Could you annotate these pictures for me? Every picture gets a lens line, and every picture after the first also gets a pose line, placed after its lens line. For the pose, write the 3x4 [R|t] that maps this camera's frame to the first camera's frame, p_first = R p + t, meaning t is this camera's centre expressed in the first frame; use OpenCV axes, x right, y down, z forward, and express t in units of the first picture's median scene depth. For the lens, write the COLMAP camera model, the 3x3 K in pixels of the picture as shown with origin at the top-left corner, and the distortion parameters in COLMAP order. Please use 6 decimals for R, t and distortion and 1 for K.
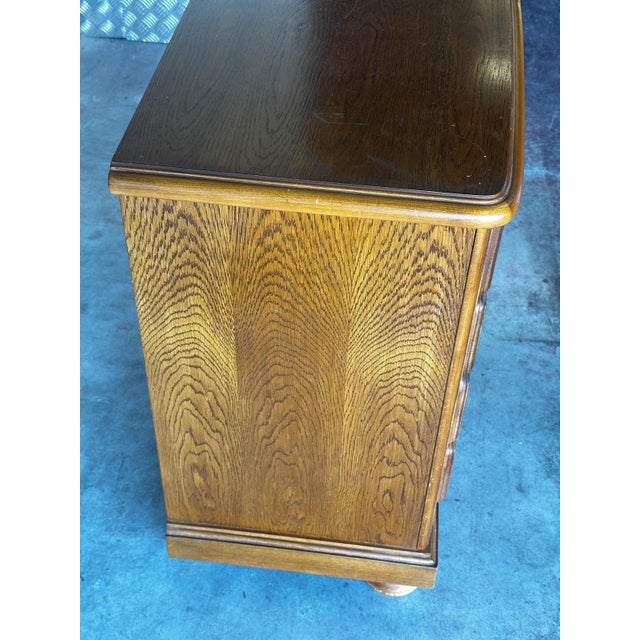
lens RADIAL K [[892.6, 0, 314.9], [0, 892.6, 315.9], [0, 0, 1]] dist [0.106873, 0.000000]
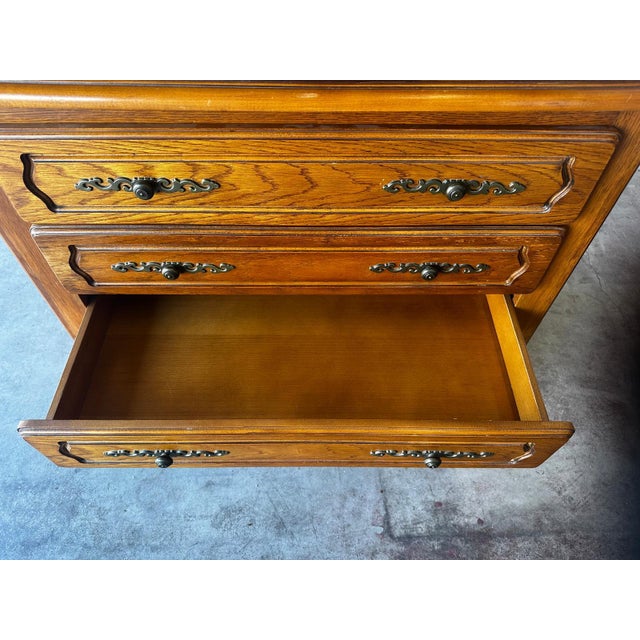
lens RADIAL K [[459.0, 0, 321.6], [0, 459.0, 323.9], [0, 0, 1]] dist [0.006583, -0.027907]
pose [[0.132151, 0.769686, -0.624596, 0.710603], [-0.695067, 0.521200, 0.495211, -0.509105], [0.706696, 0.368693, 0.603860, 0.982002]]
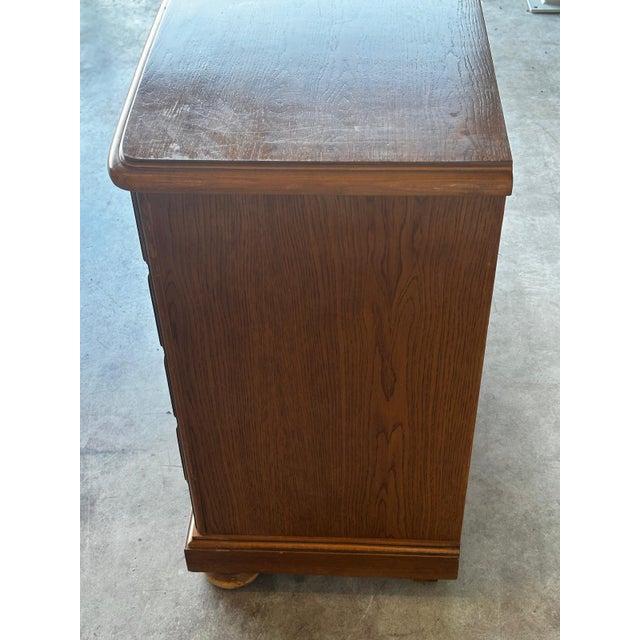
lens RADIAL K [[892.6, 0, 314.3], [0, 892.6, 316.0], [0, 0, 1]] dist [0.106873, 0.000000]
pose [[-0.997580, 0.049382, -0.048945, 0.134946], [-0.044166, 0.093604, 0.994629, -1.556422], [0.053698, 0.994384, -0.091196, 1.691824]]
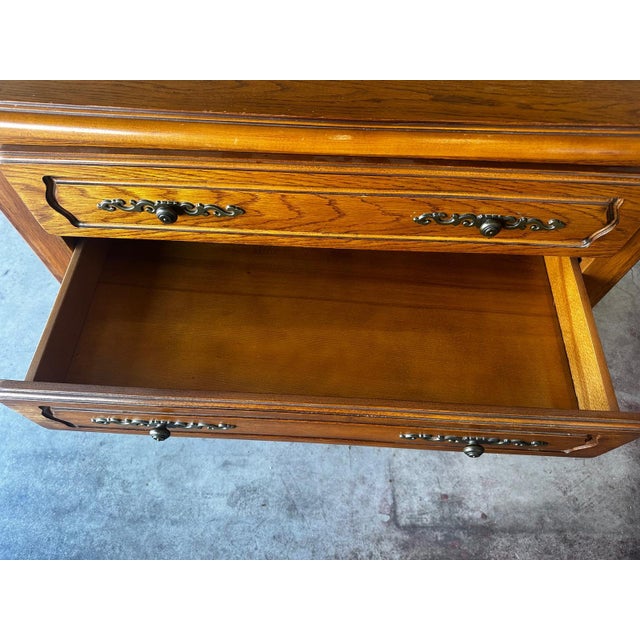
lens RADIAL K [[459.0, 0, 317.1], [0, 459.0, 323.2], [0, 0, 1]] dist [0.006583, -0.027907]
pose [[0.069315, 0.848455, -0.524709, 0.620751], [-0.693618, 0.419022, 0.585930, -0.553960], [0.717000, 0.323334, 0.617548, 0.941022]]
